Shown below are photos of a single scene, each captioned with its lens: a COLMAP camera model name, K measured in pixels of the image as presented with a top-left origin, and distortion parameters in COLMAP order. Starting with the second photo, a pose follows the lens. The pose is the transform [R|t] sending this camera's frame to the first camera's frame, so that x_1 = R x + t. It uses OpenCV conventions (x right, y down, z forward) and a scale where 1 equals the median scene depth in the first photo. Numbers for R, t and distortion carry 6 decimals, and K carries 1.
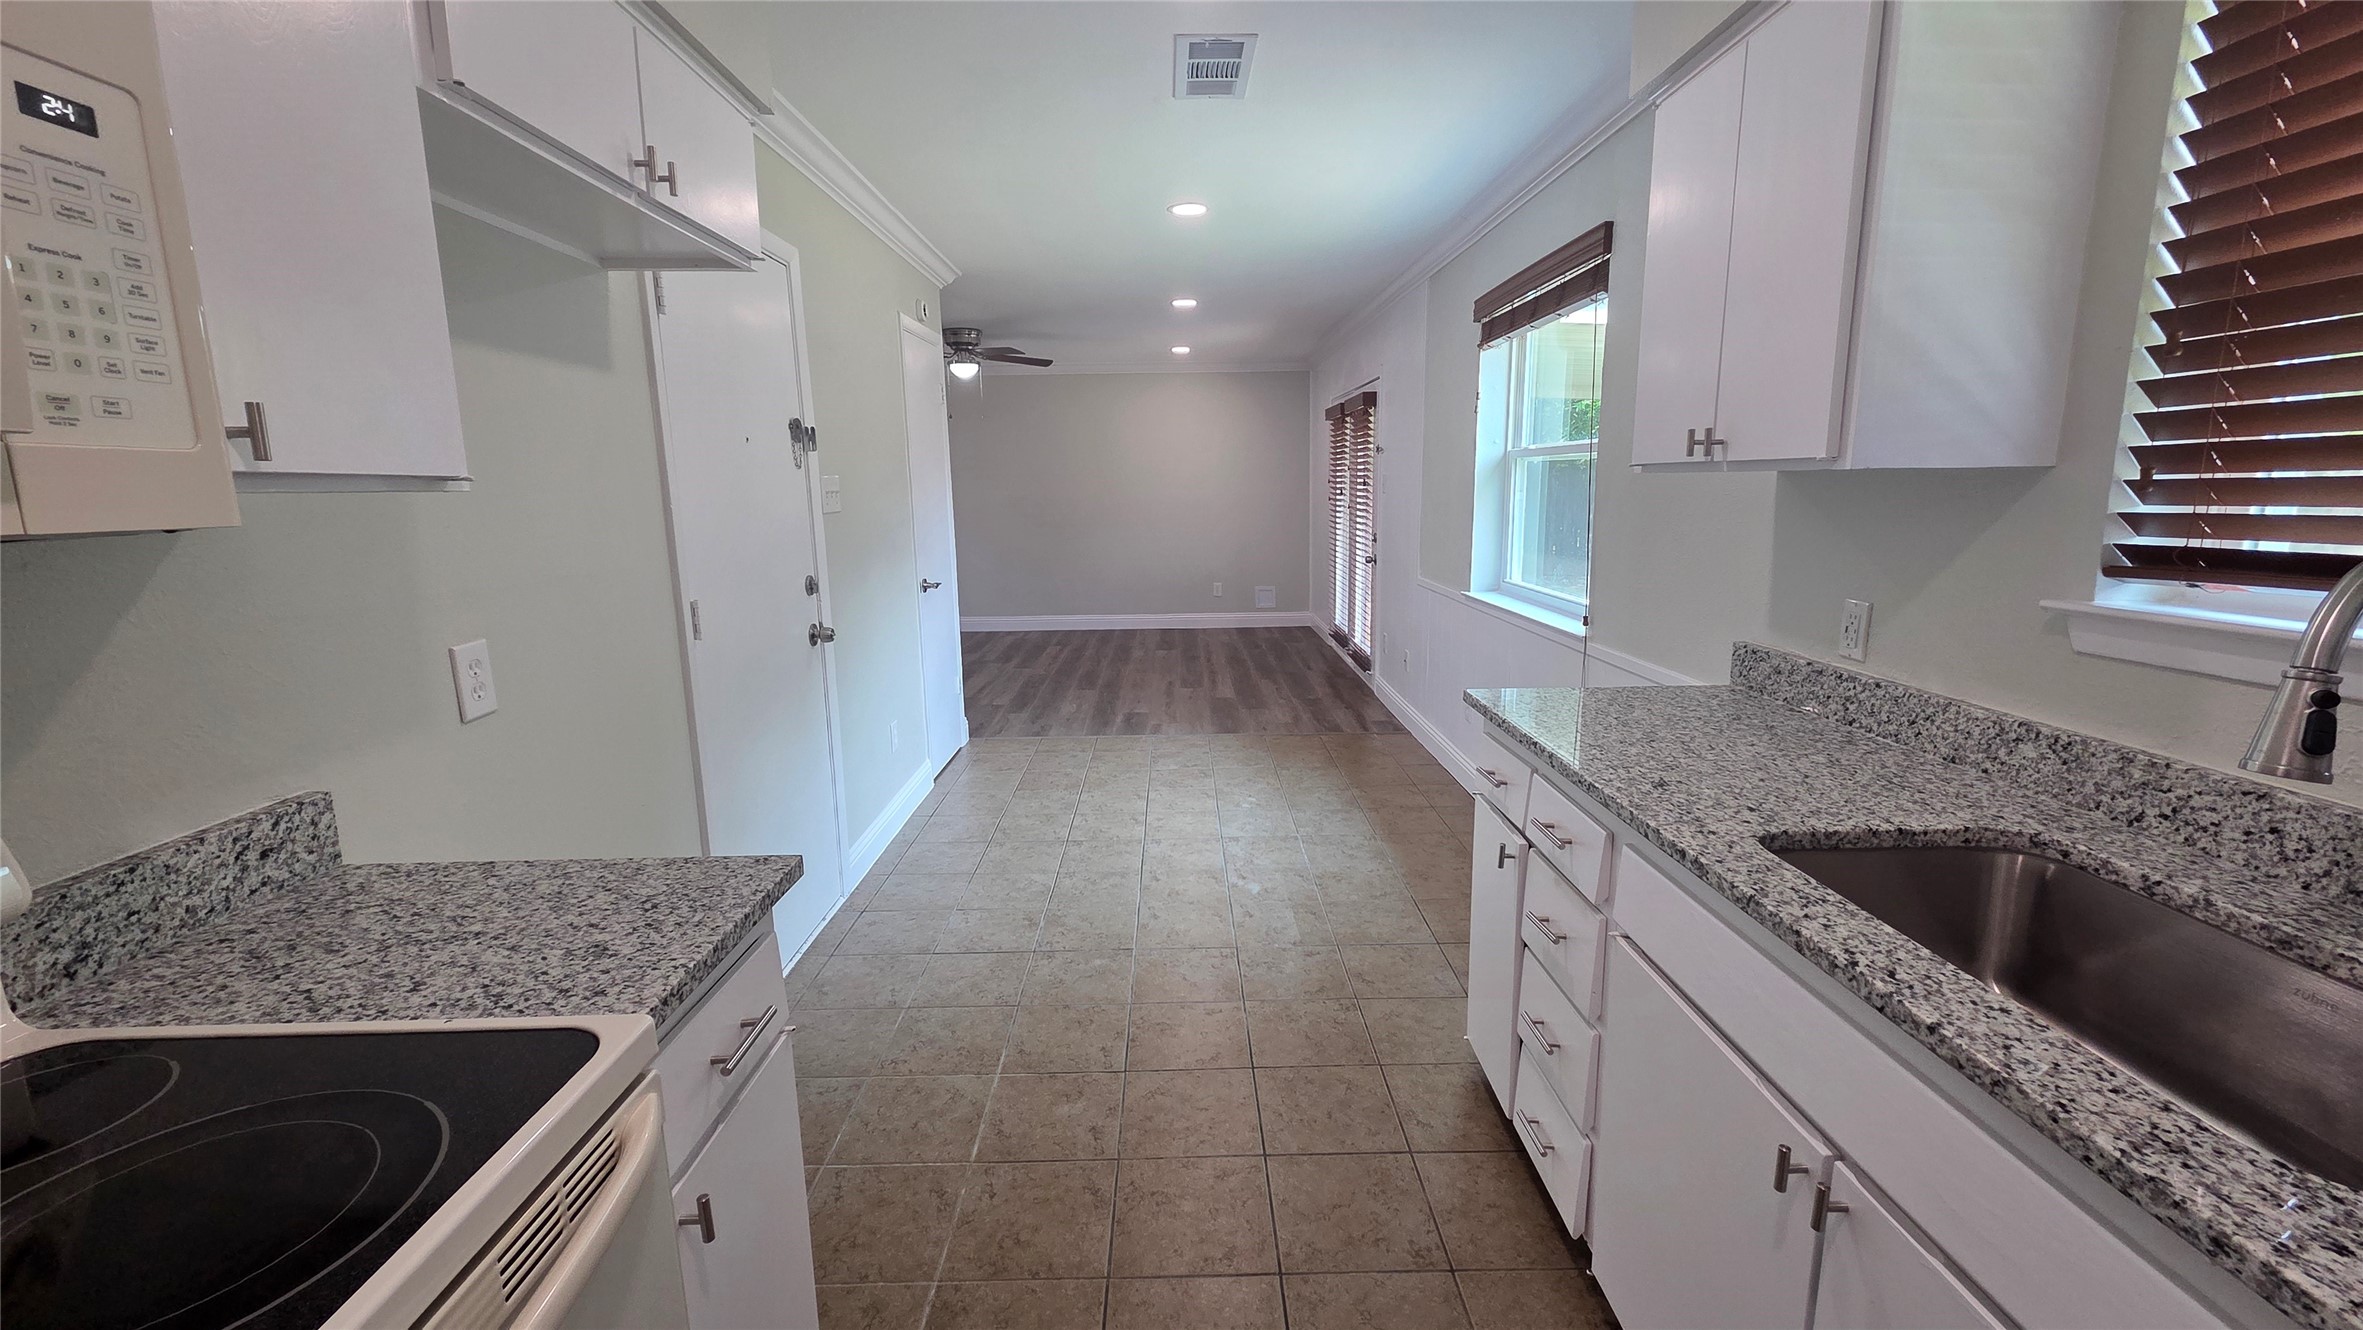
lens RADIAL K [[941.0, 0, 1181.4], [0, 941.0, 652.2], [0, 0, 1]] dist [0.001020, 0.000111]
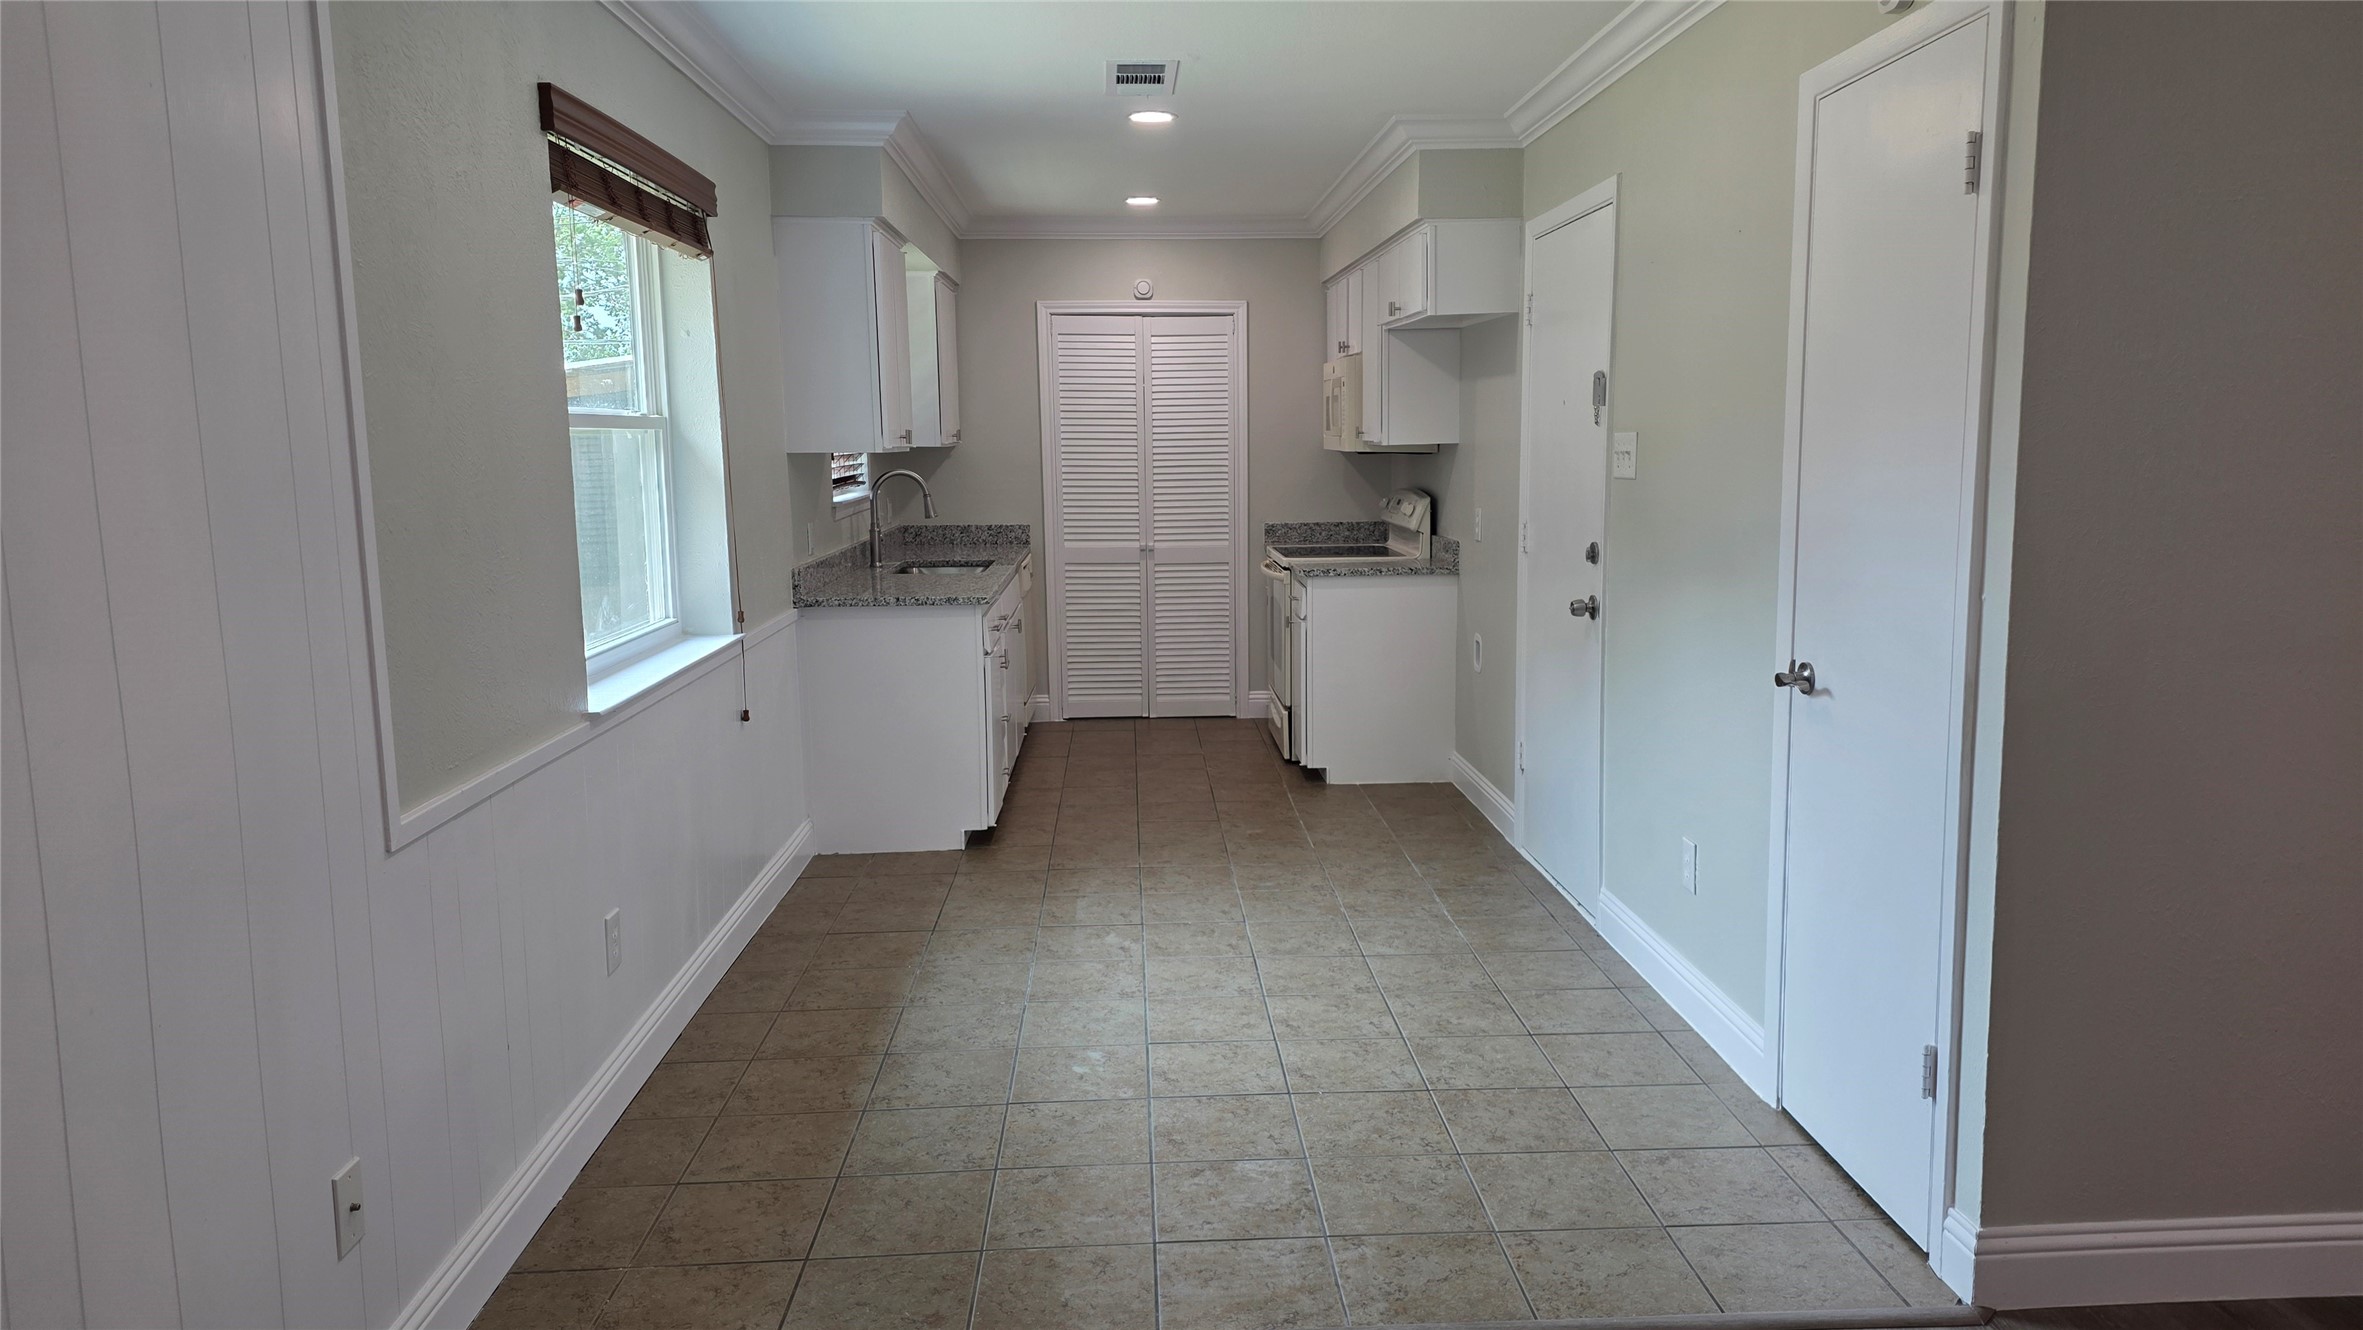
lens RADIAL K [[1591.5, 0, 1183.8], [0, 1591.5, 666.2], [0, 0, 1]] dist [0.002442, 0.000138]
pose [[-0.999197, 0.028498, -0.028169, 0.040817], [0.018192, 0.948991, 0.314779, -0.367993], [0.035703, 0.314014, -0.948747, 1.982601]]
